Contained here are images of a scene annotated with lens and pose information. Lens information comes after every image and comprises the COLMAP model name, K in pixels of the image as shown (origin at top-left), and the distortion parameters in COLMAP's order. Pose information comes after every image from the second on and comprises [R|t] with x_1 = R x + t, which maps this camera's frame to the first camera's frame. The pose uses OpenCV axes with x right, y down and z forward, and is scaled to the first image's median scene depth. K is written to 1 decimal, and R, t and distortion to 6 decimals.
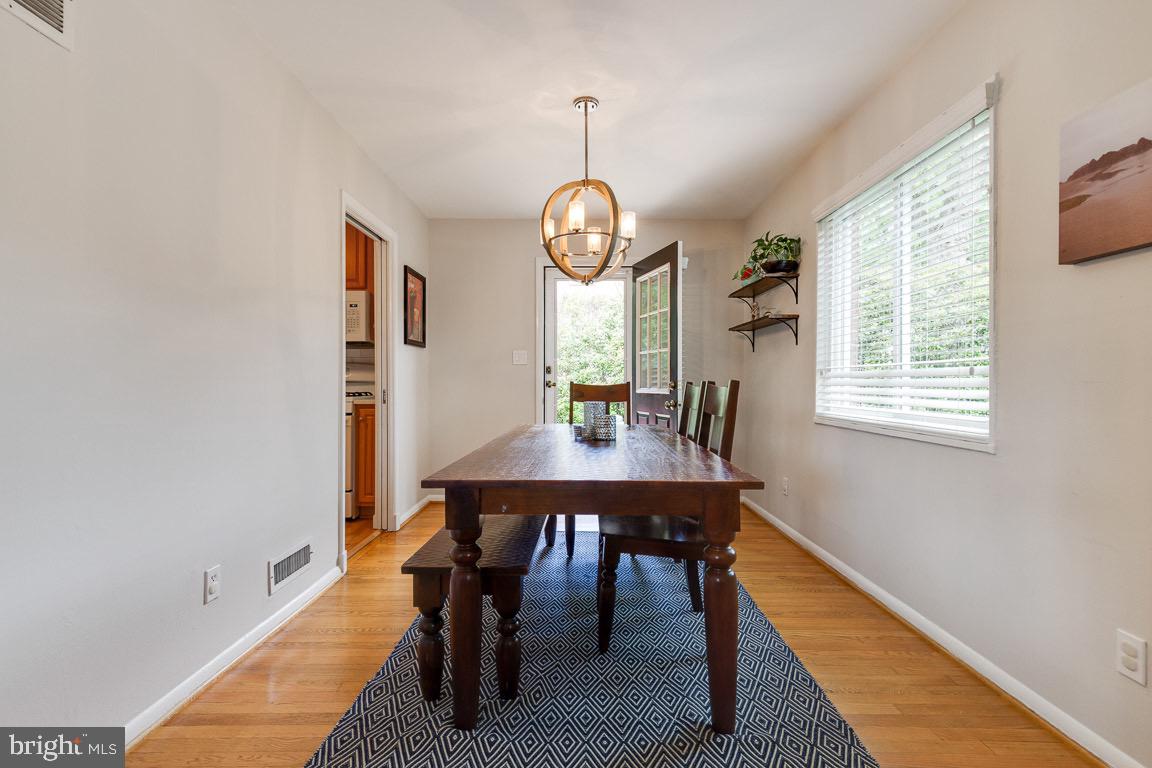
lens RADIAL K [[525.6, 0, 576.0], [0, 525.6, 384.0], [0, 0, 1]] dist [-0.002517, -0.000631]
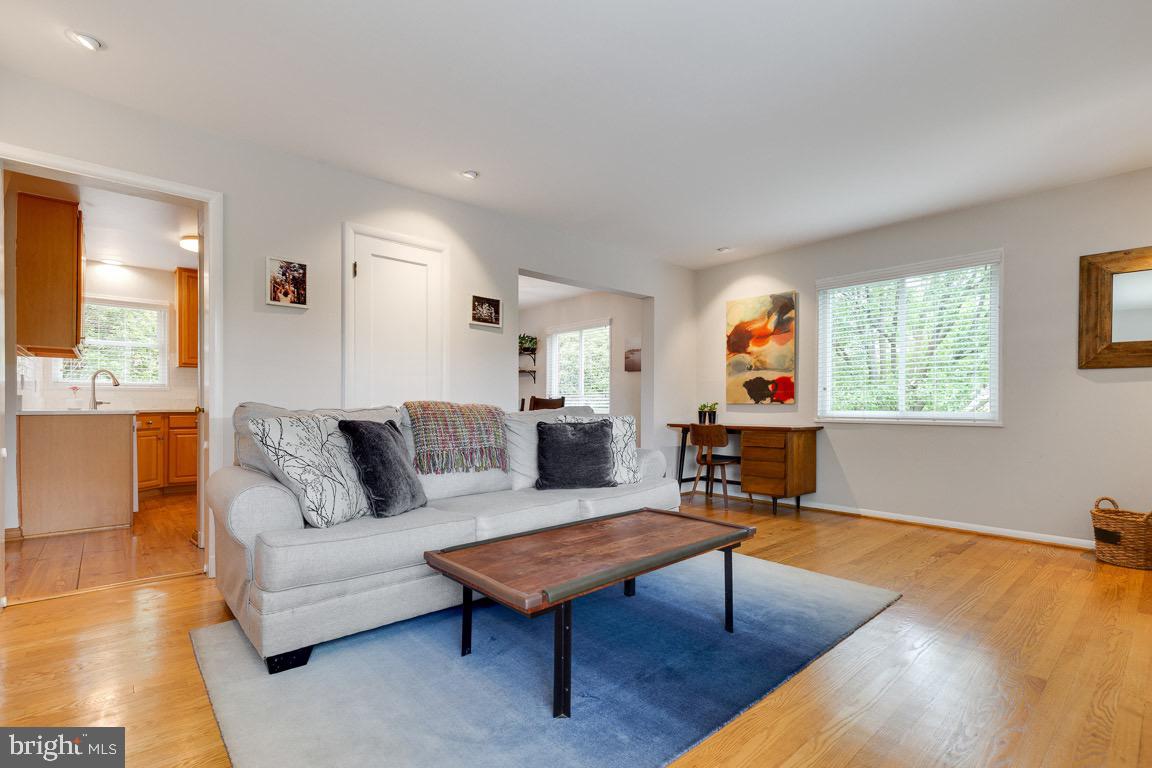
lens RADIAL K [[528.2, 0, 578.5], [0, 528.2, 407.5], [0, 0, 1]] dist [0.002369, 0.000201]
pose [[0.751402, 0.001390, 0.659843, -1.017992], [-0.001831, 0.999998, -0.000021, 0.030899], [-0.659842, -0.001192, 0.751403, -0.916345]]
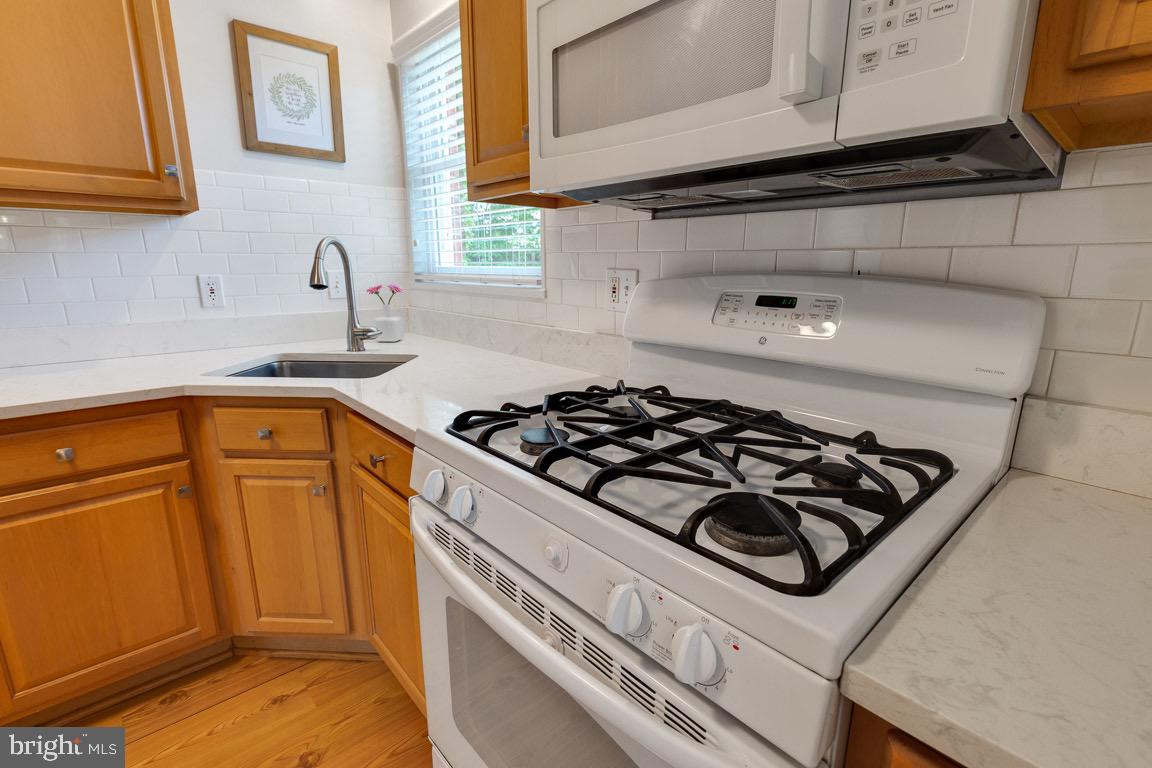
lens RADIAL K [[525.6, 0, 576.0], [0, 525.6, 384.0], [0, 0, 1]] dist [-0.002517, -0.000631]
pose [[0.663038, 0.172883, -0.728349, -0.462111], [-0.007051, 0.974366, 0.224860, -0.058289], [0.748552, -0.143956, 0.647261, 1.061154]]
